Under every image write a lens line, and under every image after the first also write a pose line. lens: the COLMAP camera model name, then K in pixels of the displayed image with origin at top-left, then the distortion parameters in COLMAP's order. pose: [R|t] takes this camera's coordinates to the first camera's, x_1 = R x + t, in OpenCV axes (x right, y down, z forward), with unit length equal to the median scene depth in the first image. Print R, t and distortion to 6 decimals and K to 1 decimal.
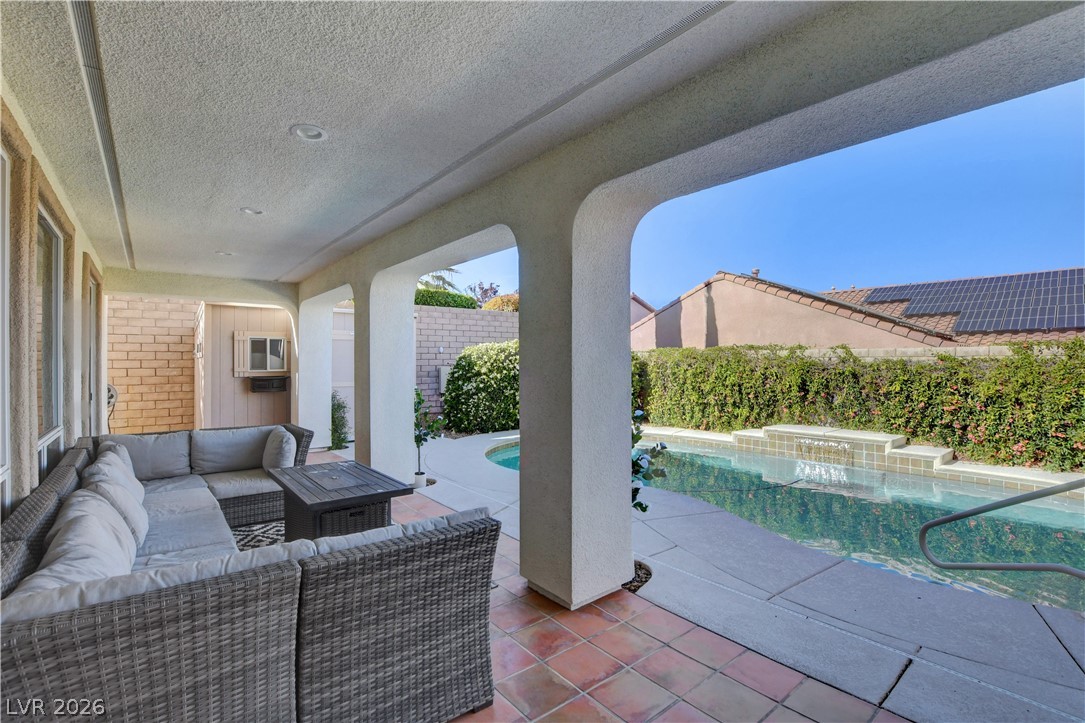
lens RADIAL K [[492.5, 0, 577.6], [0, 492.5, 353.9], [0, 0, 1]] dist [-0.019573, 0.000080]
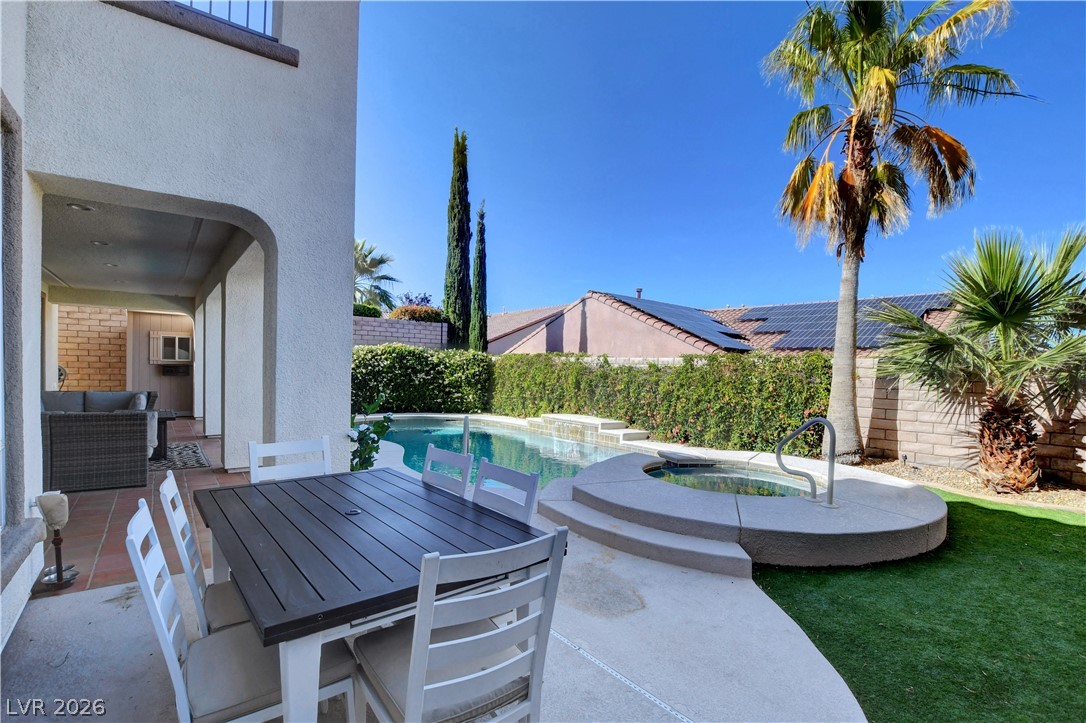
lens RADIAL K [[479.4, 0, 543.0], [0, 479.4, 361.5], [0, 0, 1]] dist [-0.019336, 0.000635]
pose [[0.999236, 0.030489, -0.024430, 0.401449], [-0.030390, 0.999528, 0.004445, 0.000707], [0.024554, -0.003699, 0.999692, -0.288373]]
